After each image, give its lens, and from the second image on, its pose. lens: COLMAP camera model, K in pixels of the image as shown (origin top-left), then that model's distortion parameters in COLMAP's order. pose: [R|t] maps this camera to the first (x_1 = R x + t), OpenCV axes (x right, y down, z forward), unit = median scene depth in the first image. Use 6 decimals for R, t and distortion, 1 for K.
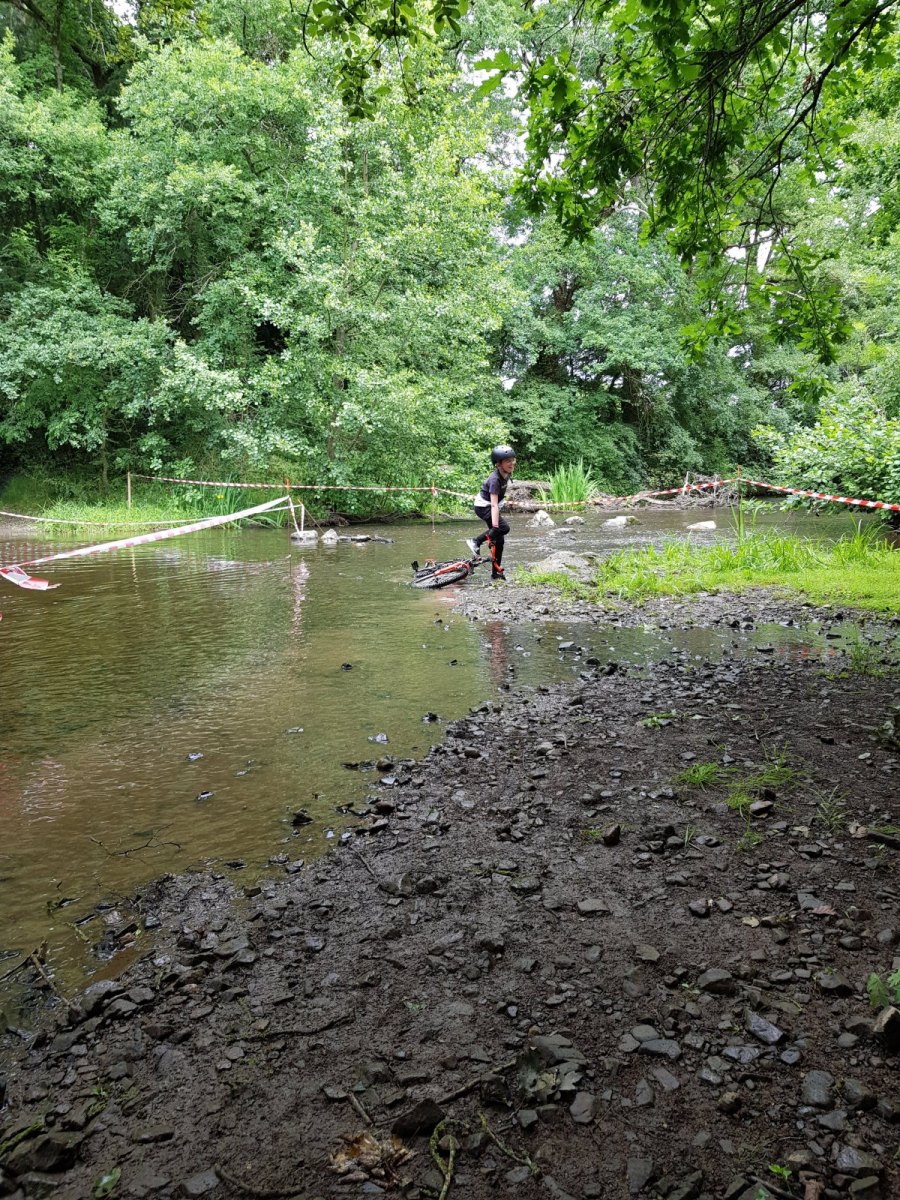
lens RADIAL K [[887.2, 0, 481.2], [0, 887.2, 598.5], [0, 0, 1]] dist [0.052353, -0.103498]
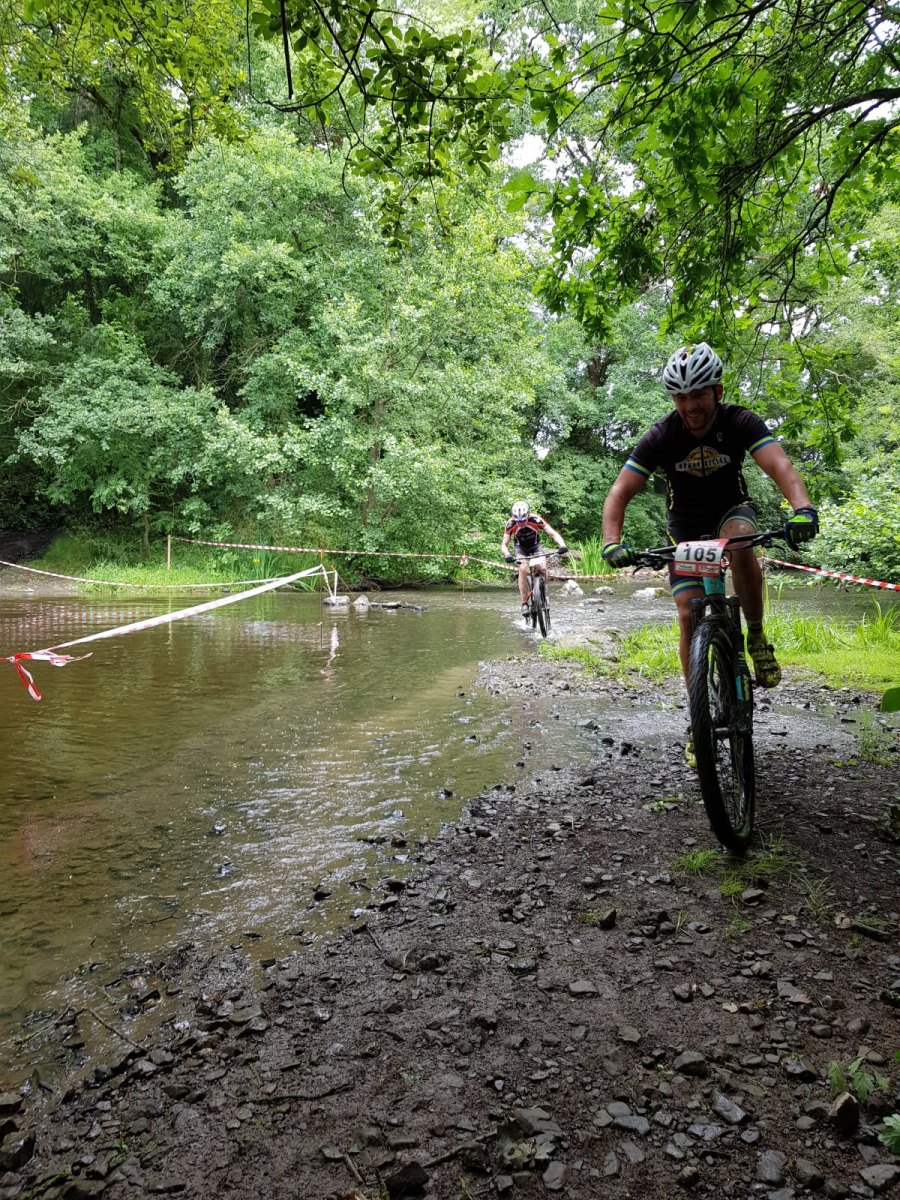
lens RADIAL K [[894.3, 0, 482.9], [0, 894.3, 590.5], [0, 0, 1]] dist [0.039967, -0.078638]
pose [[0.999186, 0.018267, -0.035957, 0.030197], [-0.021064, 0.996652, -0.079004, -0.033940], [0.034393, 0.079697, 0.996226, -0.093144]]
